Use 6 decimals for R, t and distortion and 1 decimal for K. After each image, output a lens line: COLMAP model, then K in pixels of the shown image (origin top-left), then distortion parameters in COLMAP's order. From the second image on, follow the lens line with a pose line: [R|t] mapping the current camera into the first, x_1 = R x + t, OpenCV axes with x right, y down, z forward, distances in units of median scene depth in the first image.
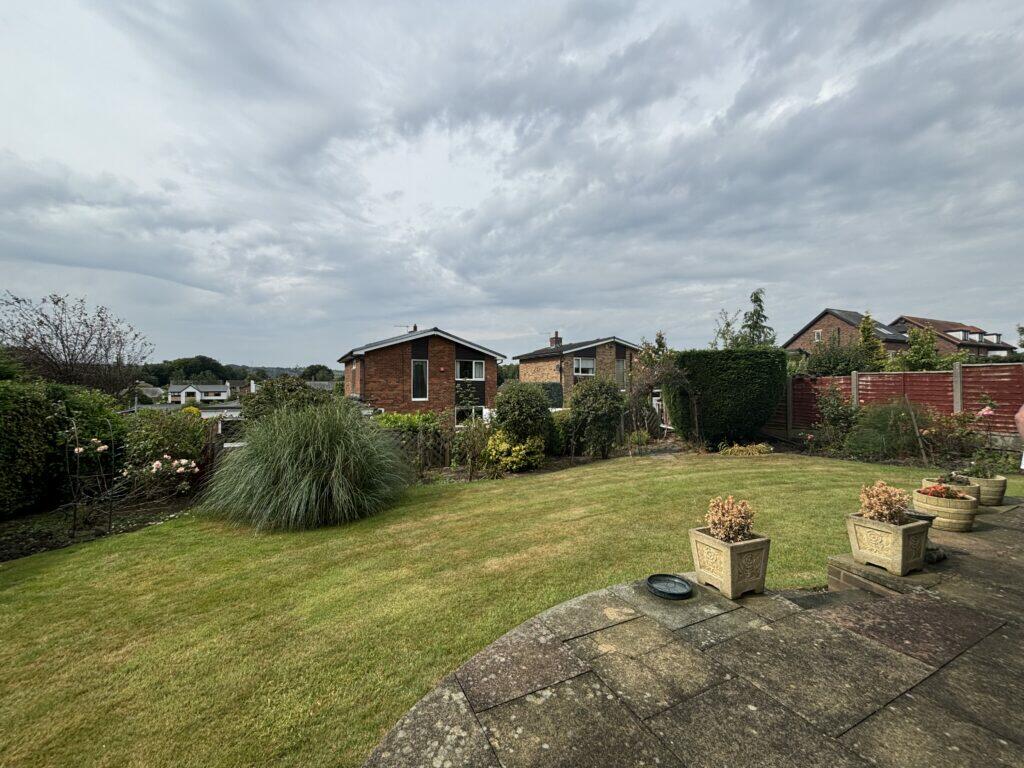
lens RADIAL K [[410.9, 0, 508.1], [0, 410.9, 383.8], [0, 0, 1]] dist [0.003466, -0.001046]
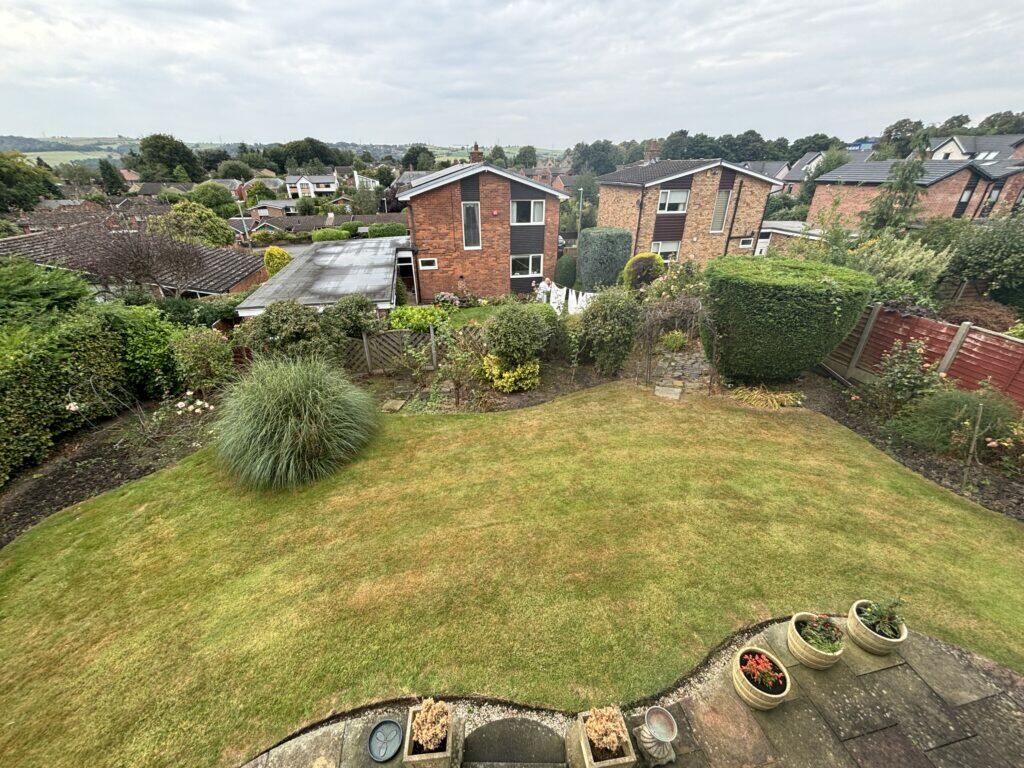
lens RADIAL K [[410.9, 0, 508.1], [0, 410.9, 387.5], [0, 0, 1]] dist [0.003466, -0.001046]
pose [[0.967818, 0.113966, -0.224367, 0.113246], [0.007067, 0.878917, 0.476923, -0.130359], [0.251553, -0.463160, 0.849826, 0.064539]]
